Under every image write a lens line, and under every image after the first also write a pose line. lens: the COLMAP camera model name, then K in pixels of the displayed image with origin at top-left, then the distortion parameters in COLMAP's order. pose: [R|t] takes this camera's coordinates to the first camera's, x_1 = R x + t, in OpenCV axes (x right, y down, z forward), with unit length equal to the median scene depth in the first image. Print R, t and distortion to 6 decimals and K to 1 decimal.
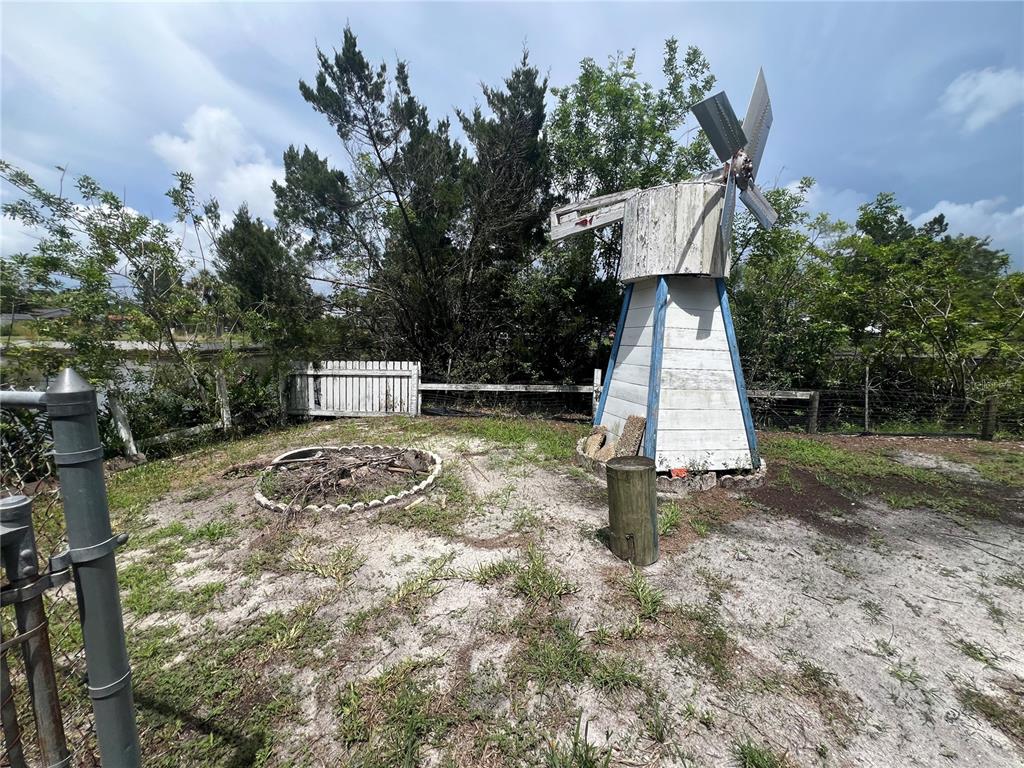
lens RADIAL K [[412.4, 0, 509.3], [0, 412.4, 380.8], [0, 0, 1]] dist [-0.002202, -0.000161]
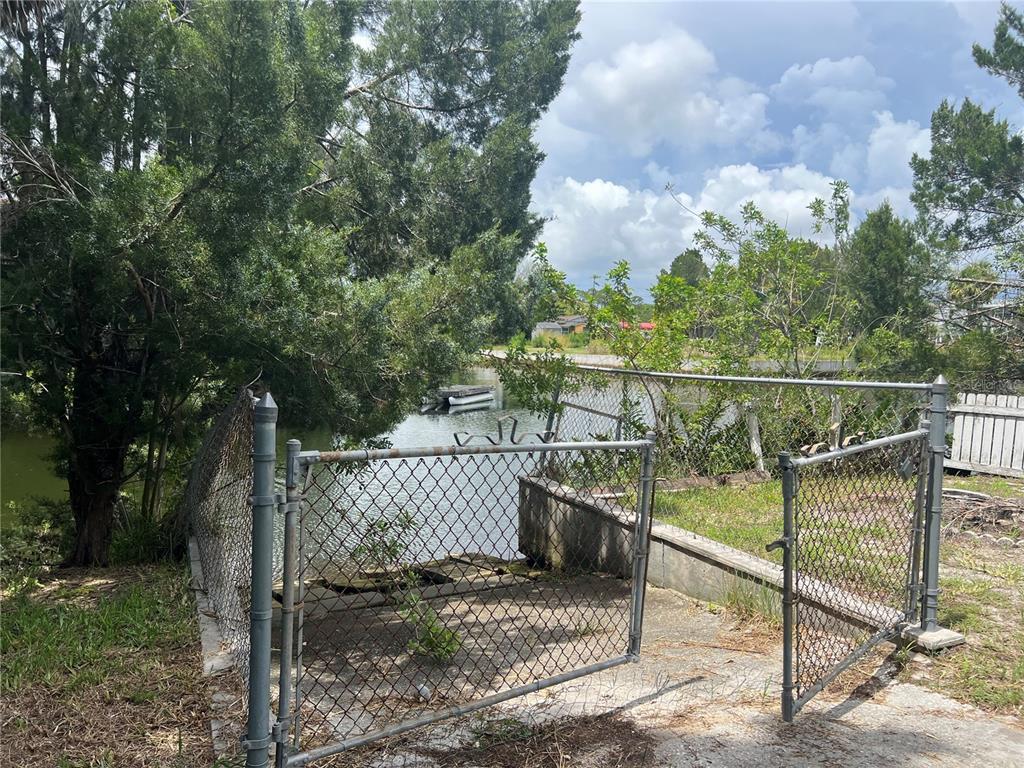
lens RADIAL K [[765.8, 0, 509.9], [0, 765.8, 381.0], [0, 0, 1]] dist [0.005351, -0.013096]
pose [[0.614563, 0.059214, -0.786642, 0.120540], [-0.108254, 0.994076, -0.009744, 0.030571], [0.781405, 0.091145, 0.617332, -0.458806]]
